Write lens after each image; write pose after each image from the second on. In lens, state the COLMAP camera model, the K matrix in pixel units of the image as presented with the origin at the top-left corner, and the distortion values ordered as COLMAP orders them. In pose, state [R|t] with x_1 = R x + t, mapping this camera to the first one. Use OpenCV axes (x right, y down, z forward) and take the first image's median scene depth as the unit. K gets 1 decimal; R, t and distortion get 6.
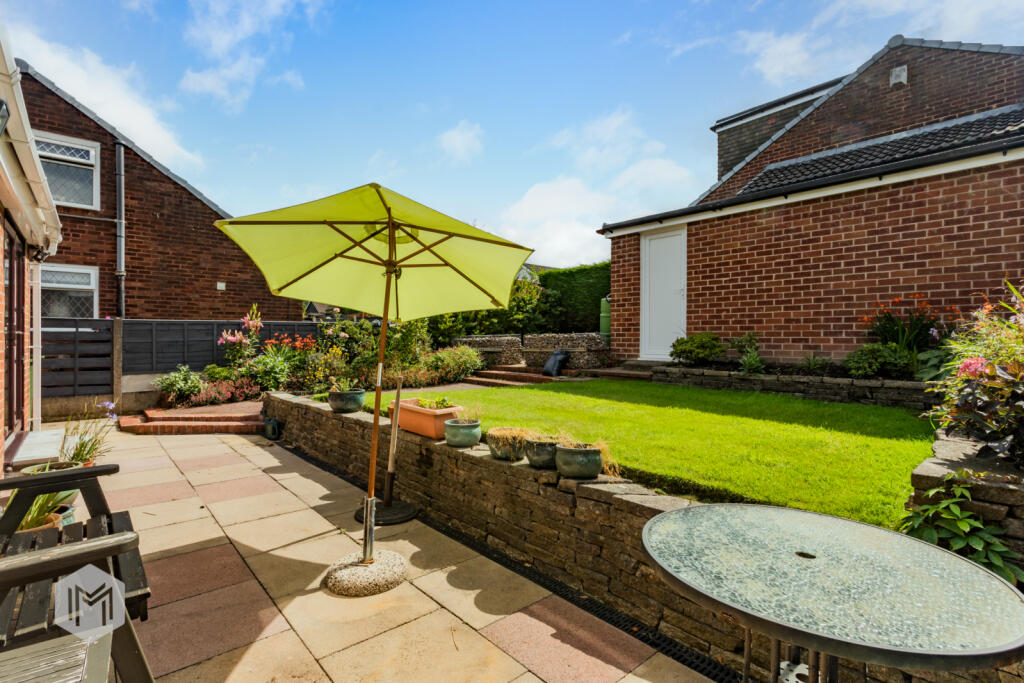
lens RADIAL K [[485.2, 0, 515.0], [0, 485.2, 341.0], [0, 0, 1]] dist [-0.000507, 0.002005]
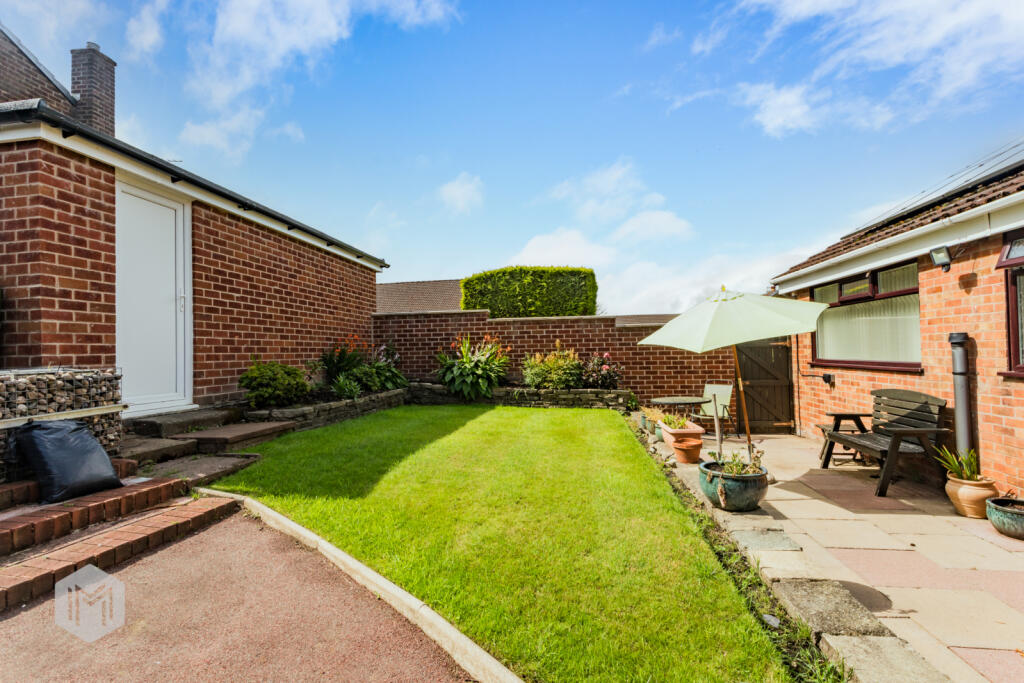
lens RADIAL K [[485.2, 0, 511.2], [0, 485.2, 342.9], [0, 0, 1]] dist [-0.000507, 0.002005]
pose [[-0.645705, 0.024454, 0.763196, -0.424881], [0.021000, 0.999678, -0.014263, -0.026612], [-0.763299, 0.006817, -0.646010, 1.079312]]
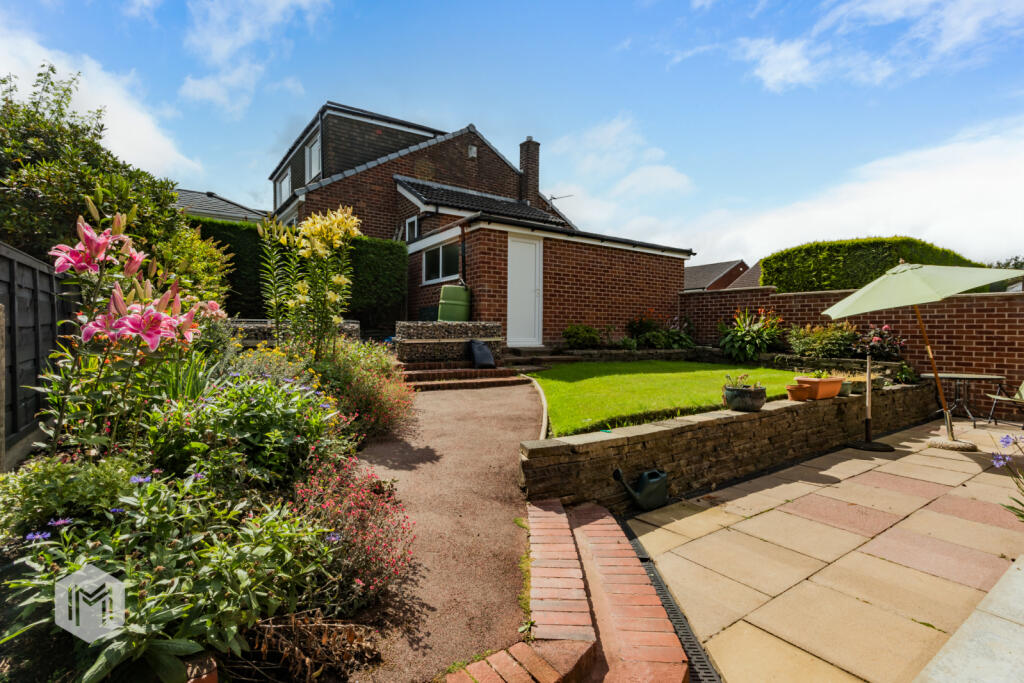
lens RADIAL K [[485.2, 0, 513.9], [0, 485.2, 342.1], [0, 0, 1]] dist [-0.000507, 0.002005]
pose [[0.108172, -0.024192, 0.993838, -0.899990], [-0.004698, 0.999680, 0.024846, -0.000529], [-0.994121, -0.007356, 0.108024, 0.922868]]
